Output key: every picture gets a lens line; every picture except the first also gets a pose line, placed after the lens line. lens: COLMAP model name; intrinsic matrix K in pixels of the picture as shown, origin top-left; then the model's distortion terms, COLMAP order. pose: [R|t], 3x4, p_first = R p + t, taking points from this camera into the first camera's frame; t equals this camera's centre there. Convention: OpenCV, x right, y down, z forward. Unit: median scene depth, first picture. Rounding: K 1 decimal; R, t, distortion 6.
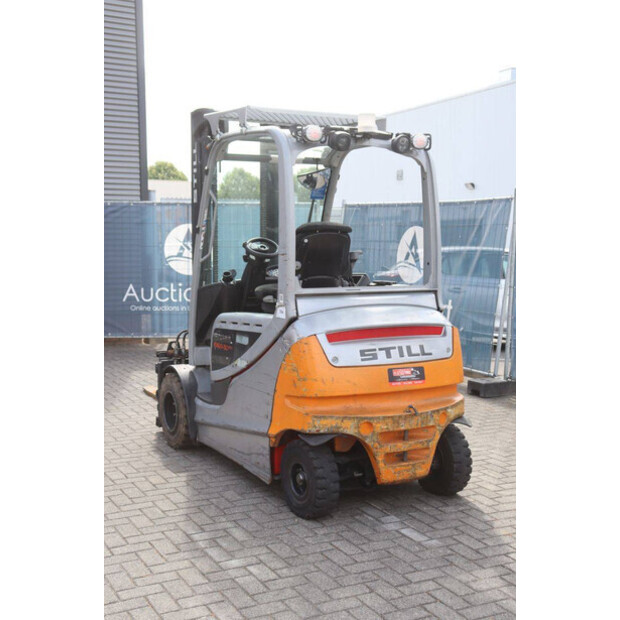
lens RADIAL K [[847.4, 0, 310.0], [0, 847.4, 310.0], [0, 0, 1]] dist [0.171721, 0.007547]
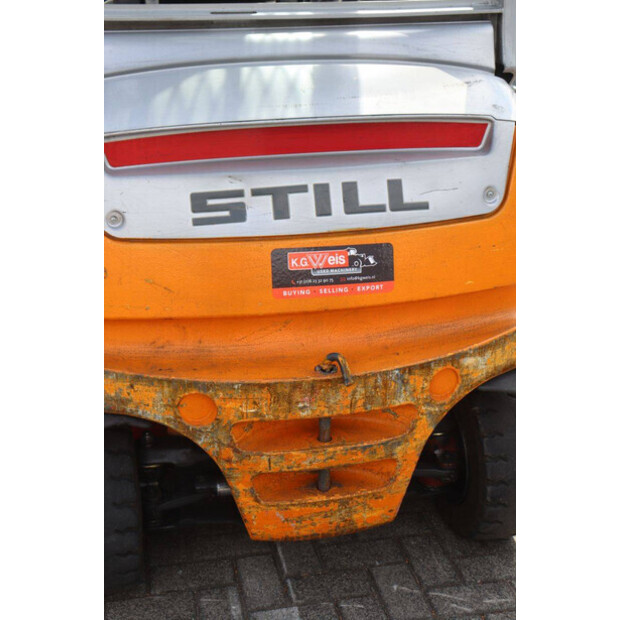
lens RADIAL K [[847.4, 0, 310.0], [0, 847.4, 310.0], [0, 0, 1]] dist [0.171721, 0.007547]
pose [[0.949188, 0.086575, -0.302567, 0.213158], [-0.003202, 0.964024, 0.265796, -0.000359], [0.314693, -0.251322, 0.915317, 0.669430]]
